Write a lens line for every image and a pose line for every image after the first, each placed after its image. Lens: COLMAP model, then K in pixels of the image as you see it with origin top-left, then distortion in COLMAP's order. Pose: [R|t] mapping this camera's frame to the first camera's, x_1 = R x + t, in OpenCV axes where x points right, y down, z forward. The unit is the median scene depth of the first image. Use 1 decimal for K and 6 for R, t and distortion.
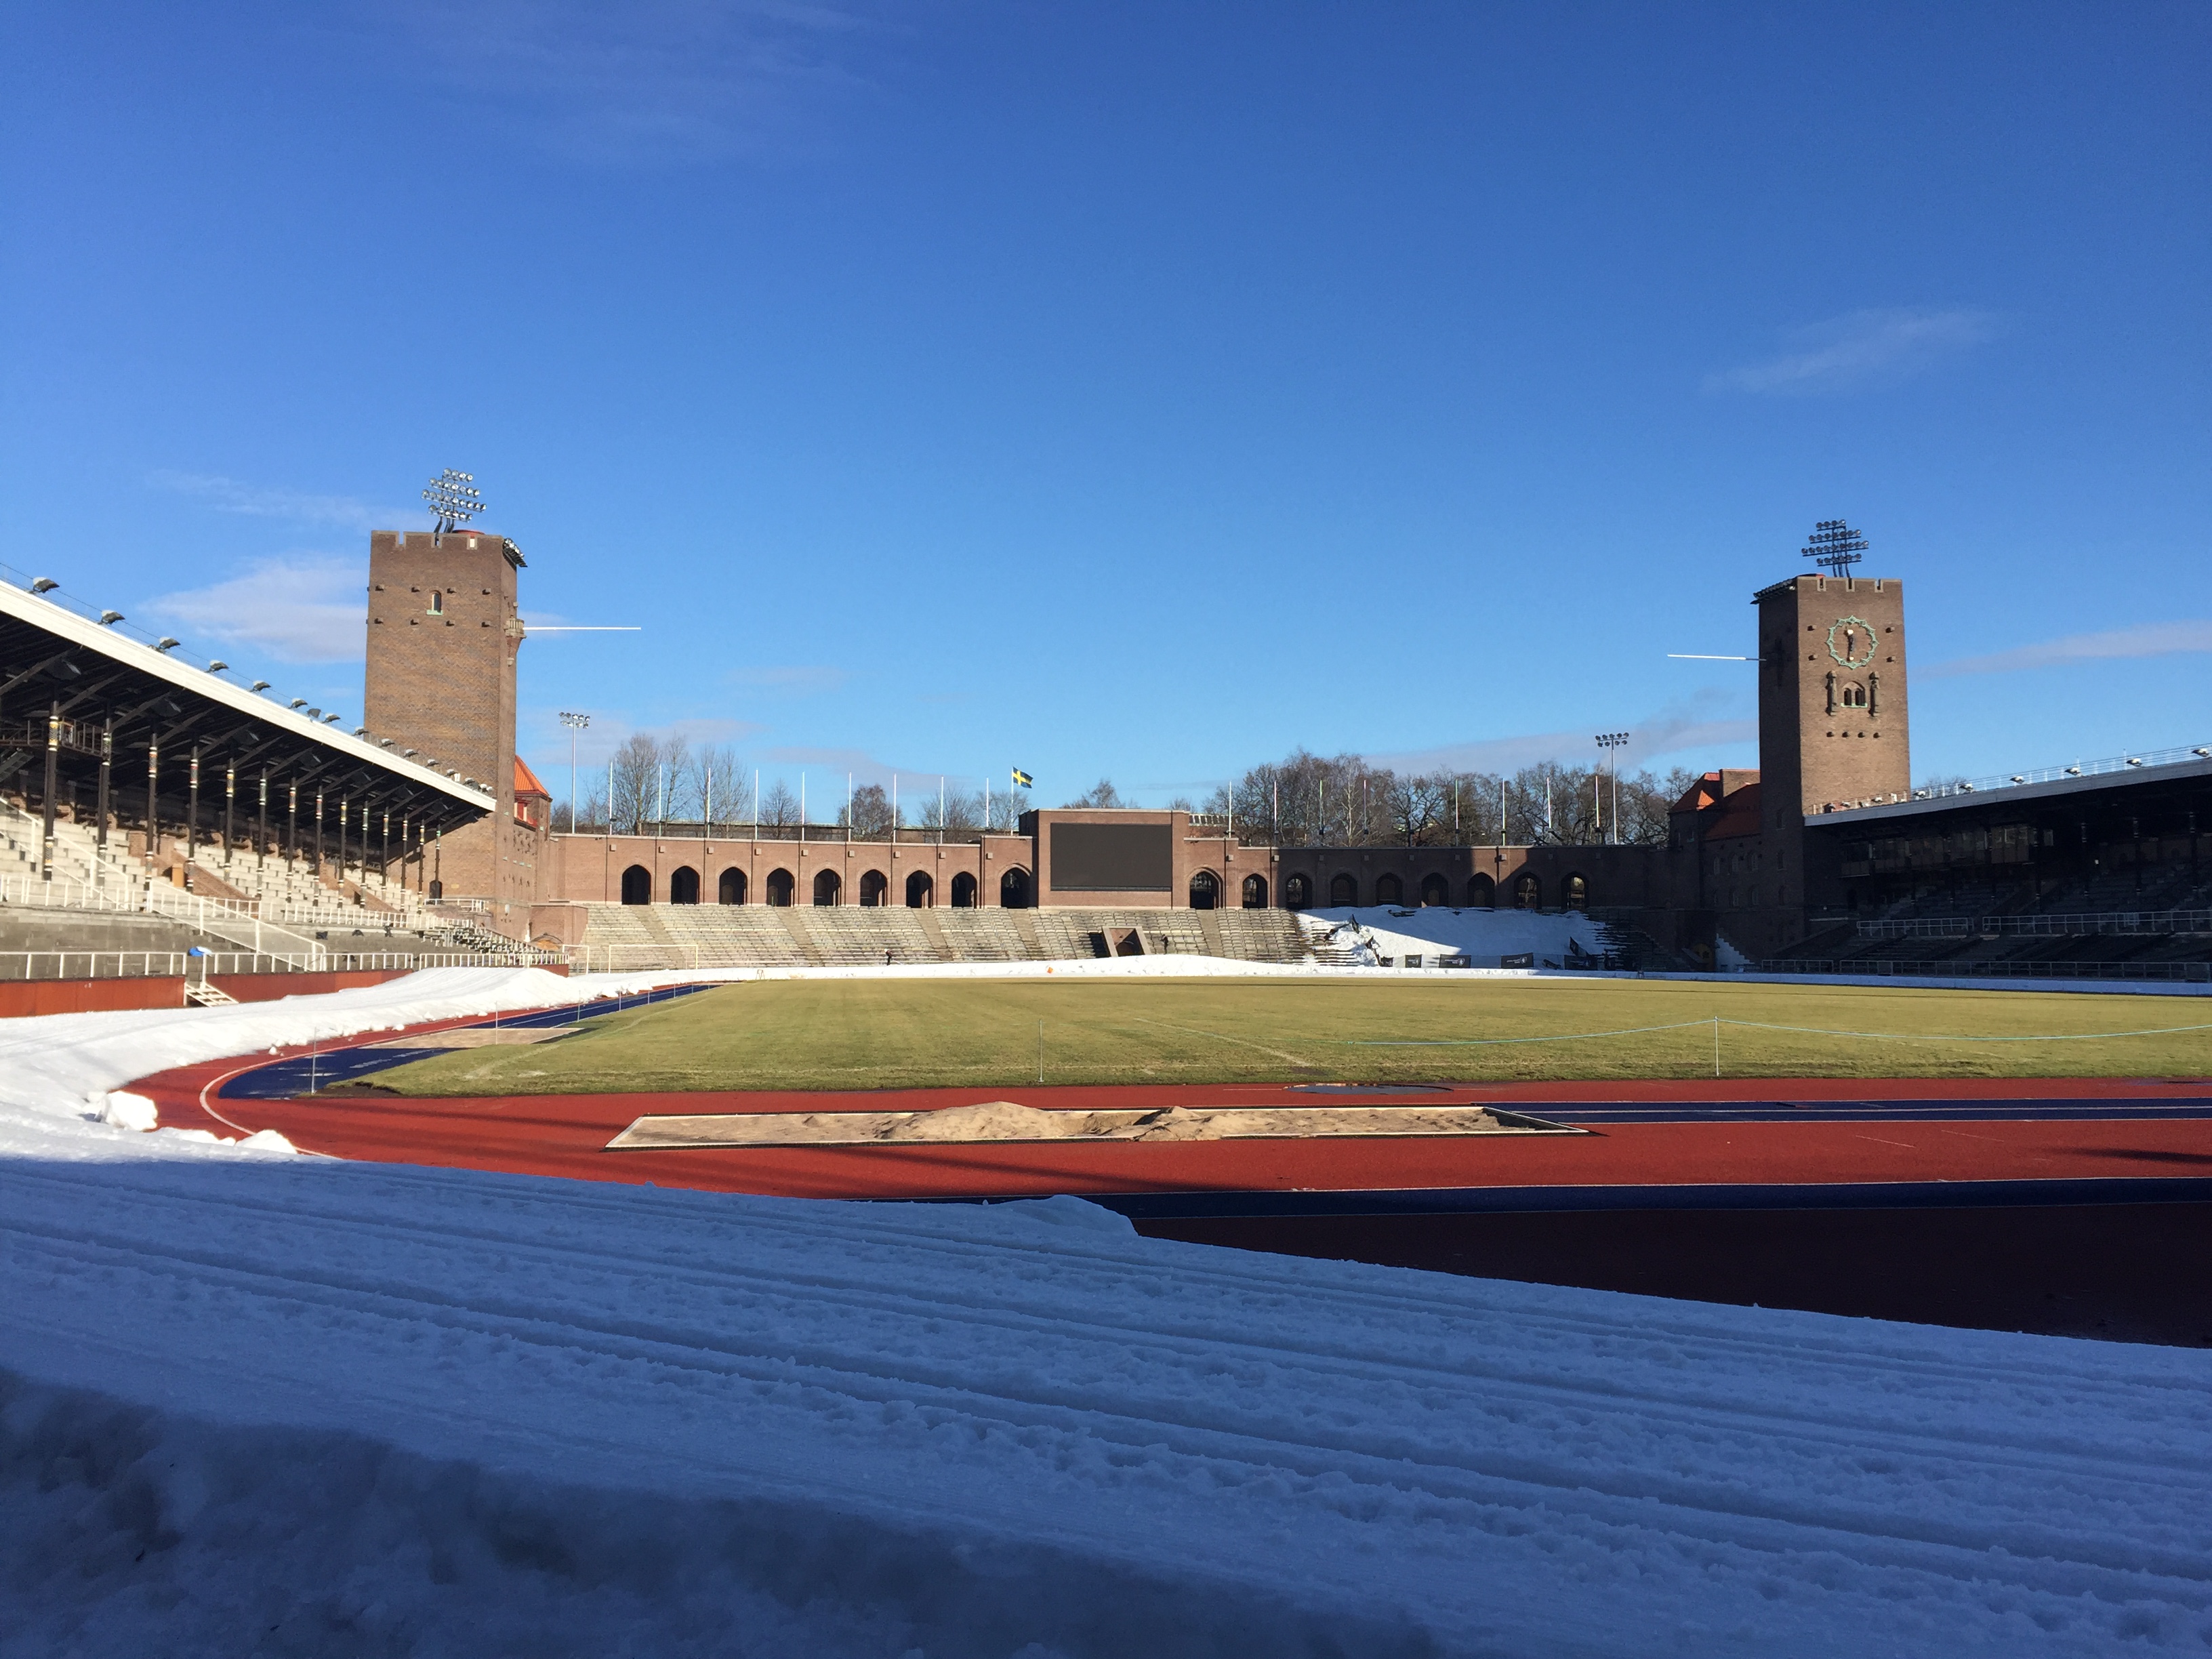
lens RADIAL K [[1839.0, 0, 1123.3], [0, 1839.0, 828.9], [0, 0, 1]] dist [0.033961, 0.002657]
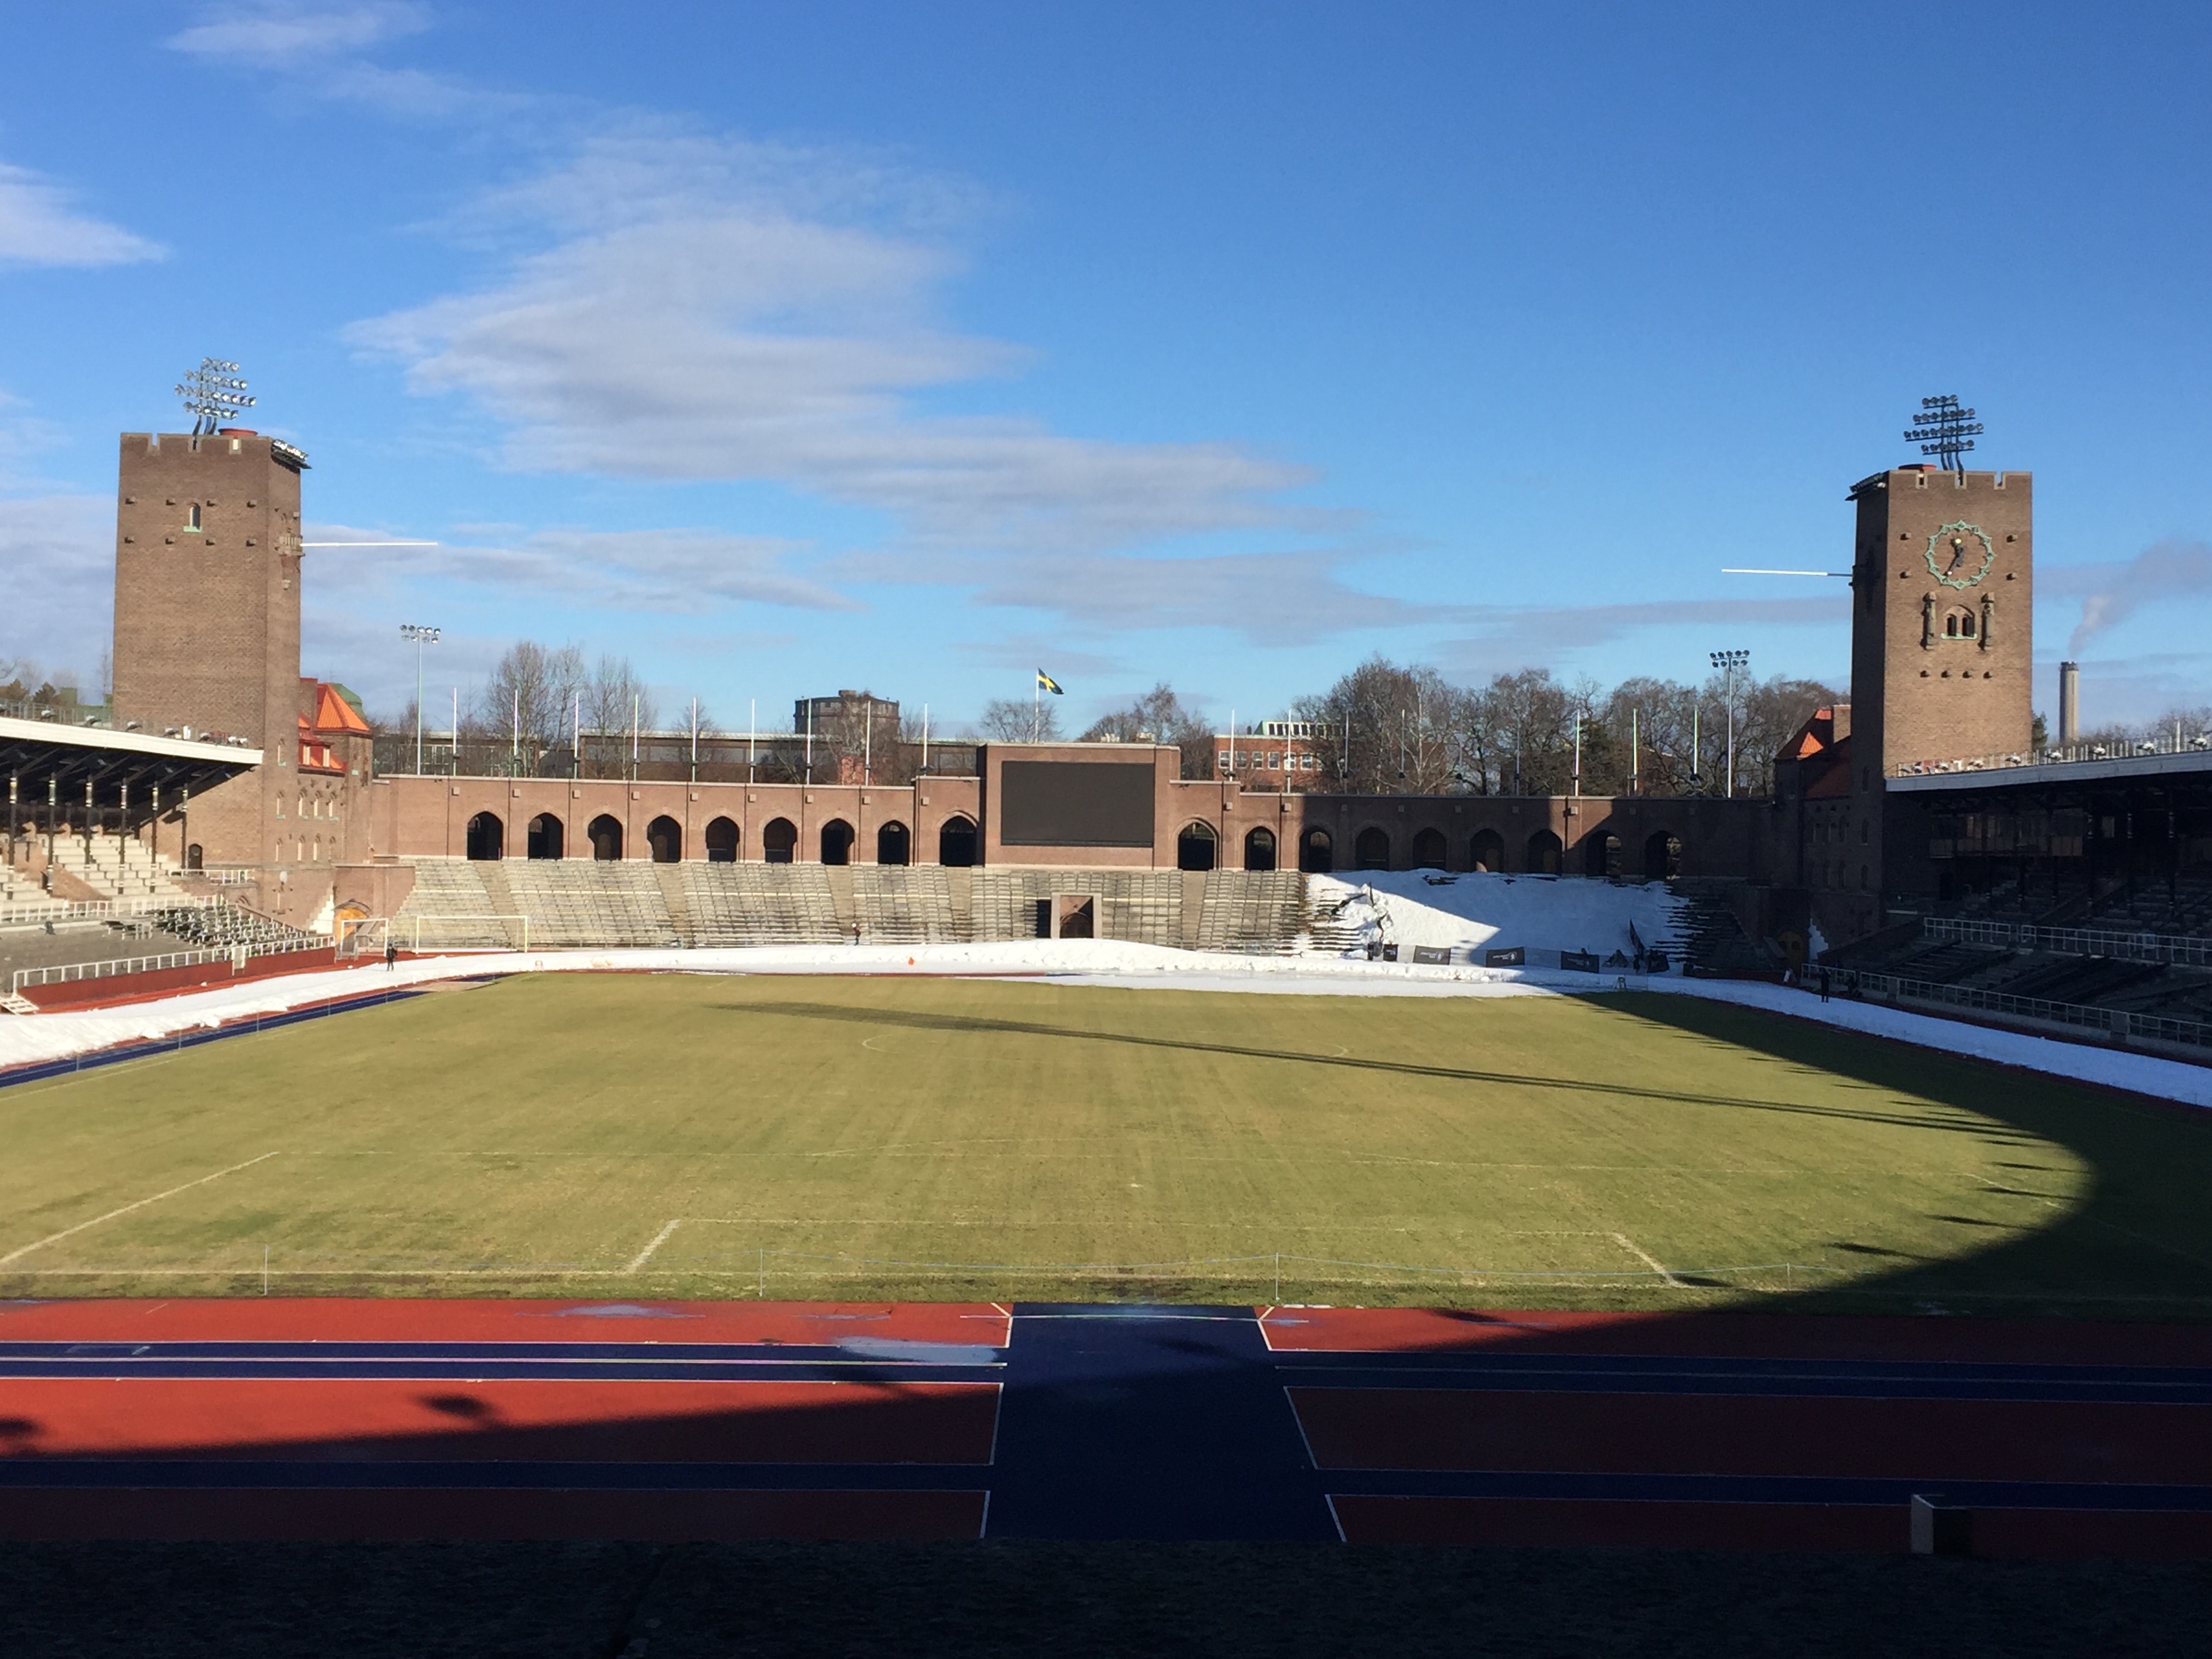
lens RADIAL K [[2468.8, 0, 1096.6], [0, 2468.8, 829.9], [0, 0, 1]] dist [0.022378, 0.000000]
pose [[0.993432, 0.013342, -0.113642, 0.141491], [-0.007305, 0.998548, 0.053373, -0.035284], [0.114189, -0.052192, 0.992087, -0.073854]]
